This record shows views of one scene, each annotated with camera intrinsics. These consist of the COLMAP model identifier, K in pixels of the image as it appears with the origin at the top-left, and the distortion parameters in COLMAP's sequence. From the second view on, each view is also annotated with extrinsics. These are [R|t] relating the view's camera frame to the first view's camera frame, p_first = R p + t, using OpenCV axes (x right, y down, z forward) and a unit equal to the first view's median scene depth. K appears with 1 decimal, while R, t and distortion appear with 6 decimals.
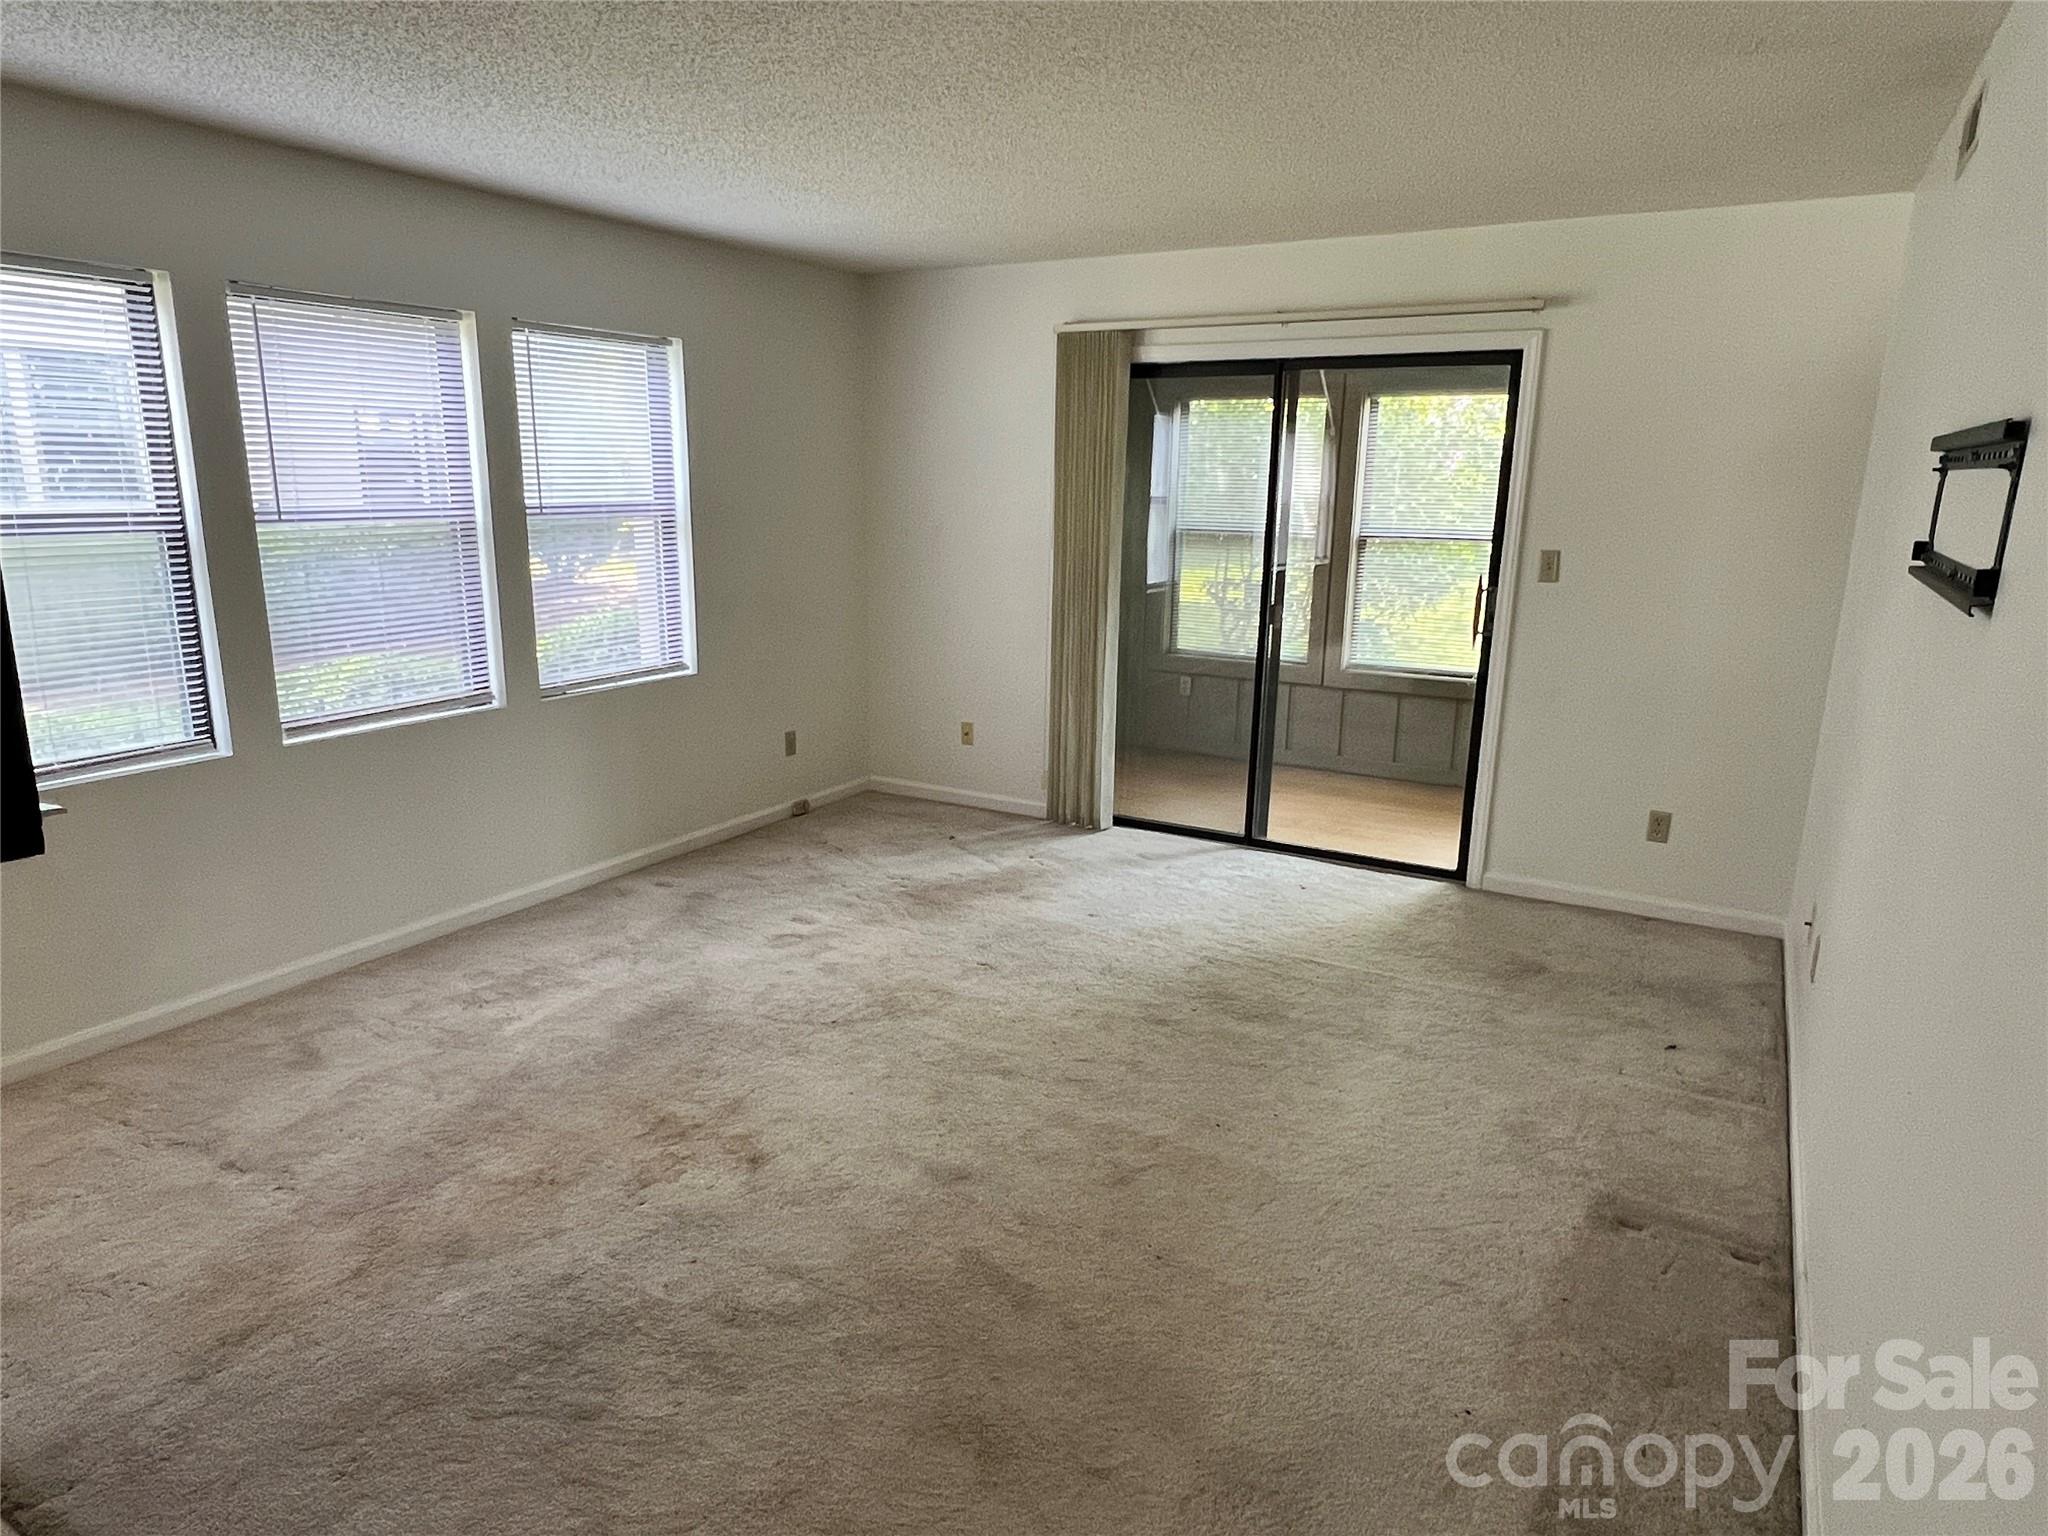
lens RADIAL K [[1277.3, 0, 1016.7], [0, 1277.3, 801.1], [0, 0, 1]] dist [-0.006585, -0.002943]
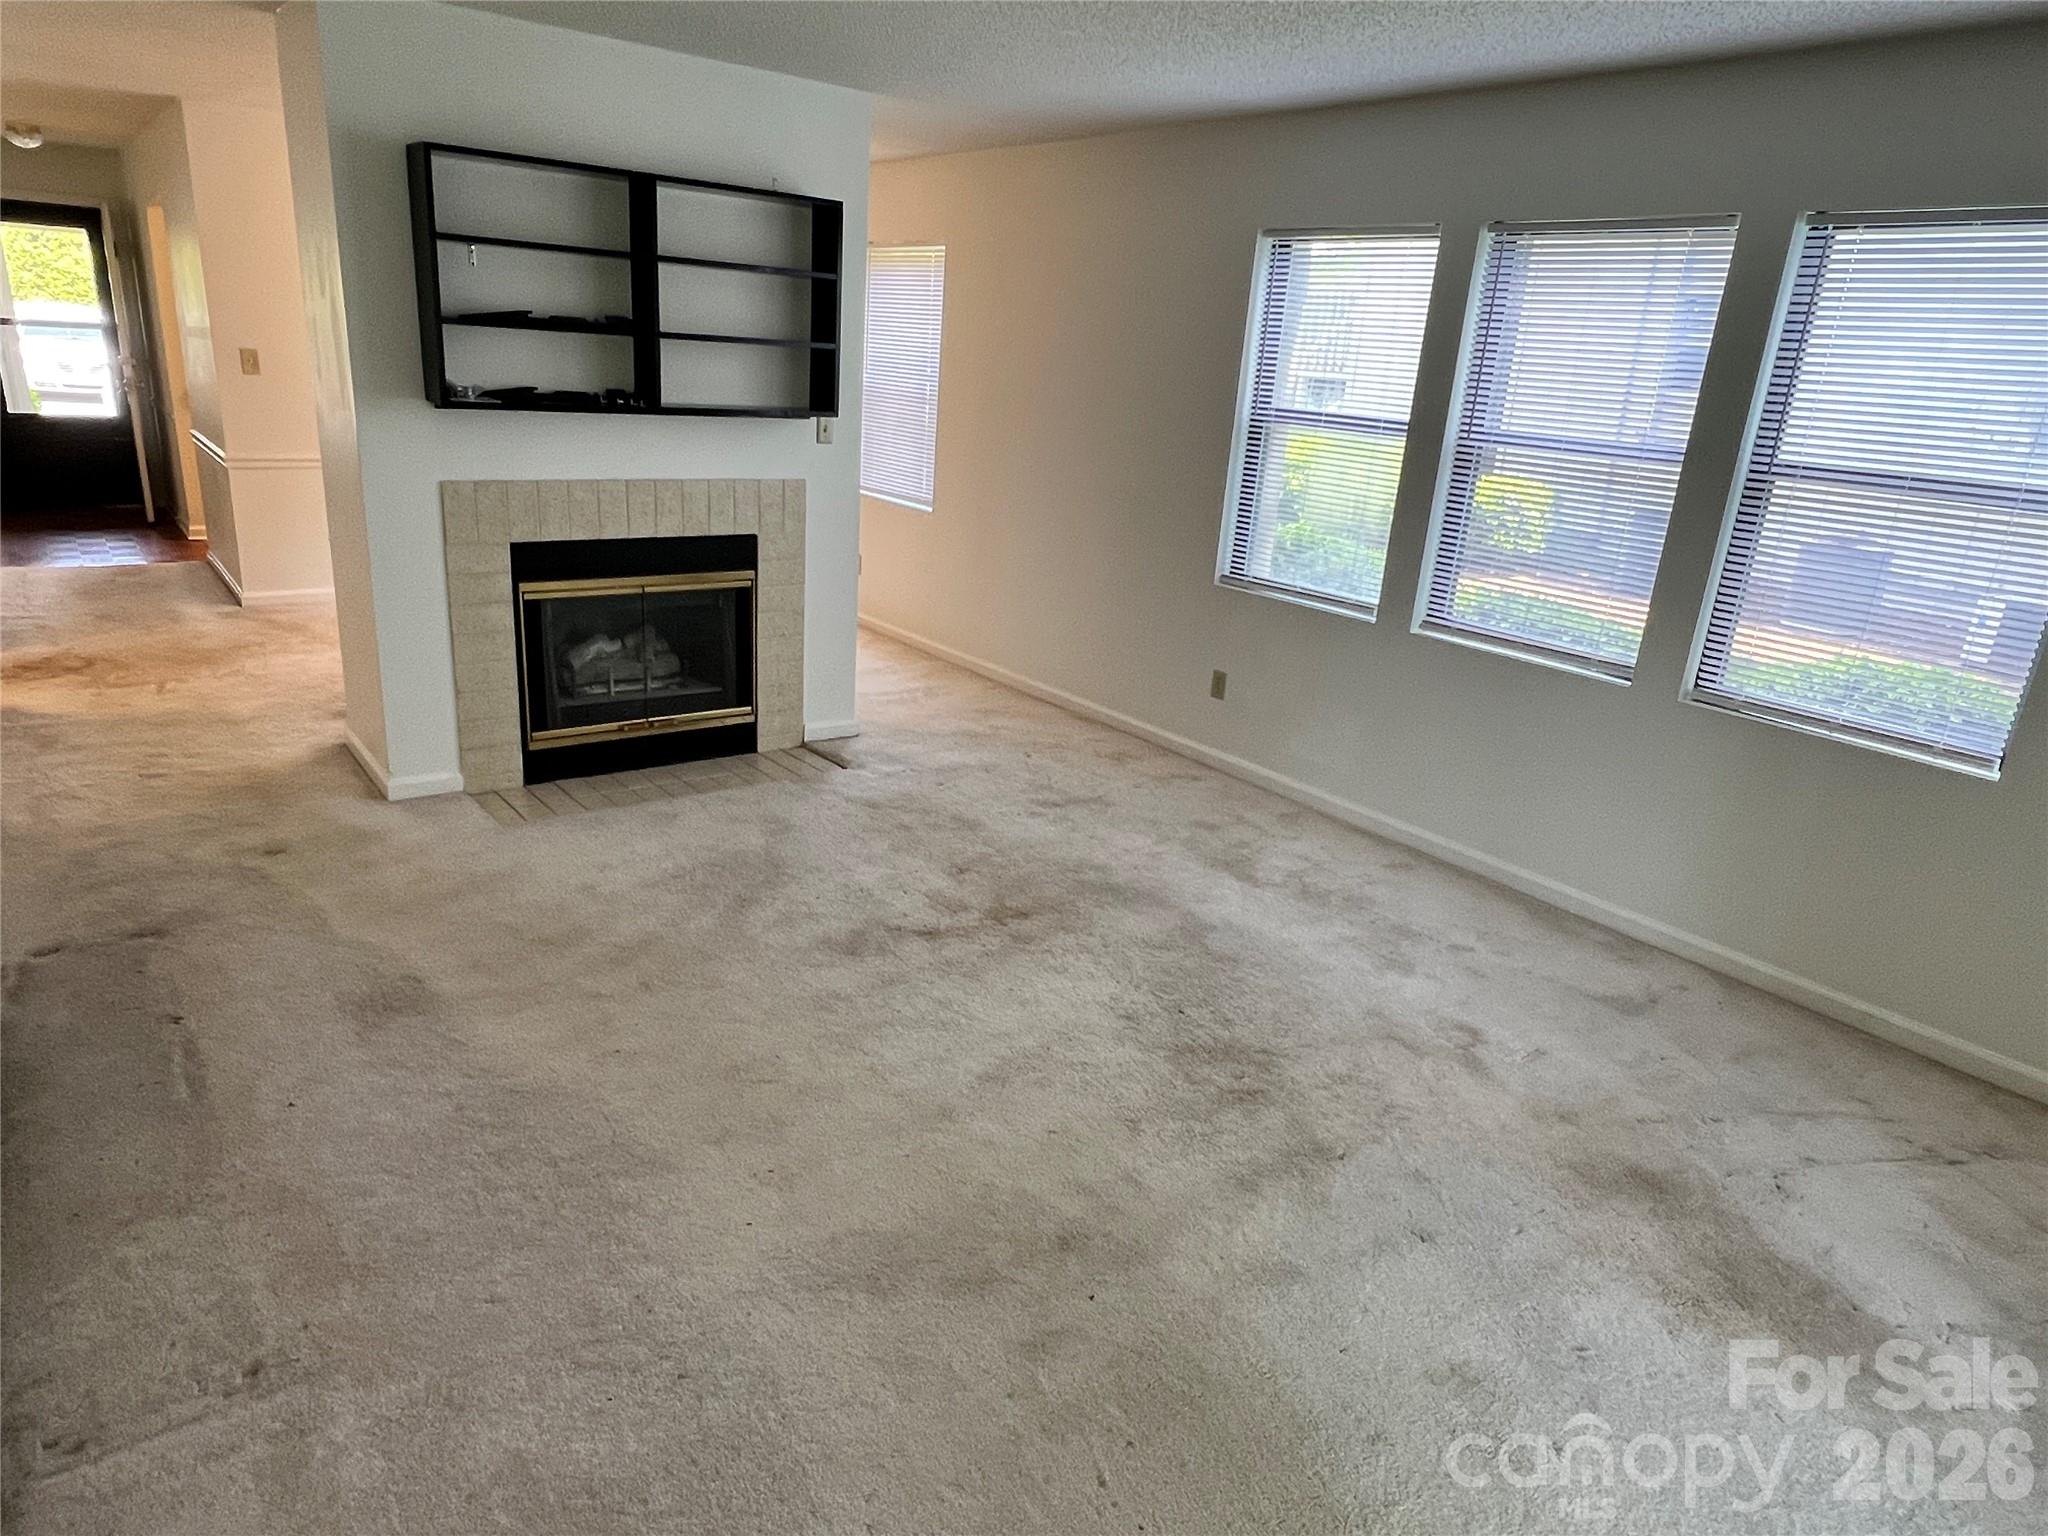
lens RADIAL K [[1277.3, 0, 1016.7], [0, 1277.3, 801.1], [0, 0, 1]] dist [-0.006585, -0.002943]
pose [[-0.390949, 0.267702, -0.880622, 0.568217], [-0.302844, 0.866082, 0.397728, -0.238091], [0.869163, 0.422182, -0.257522, 0.955276]]
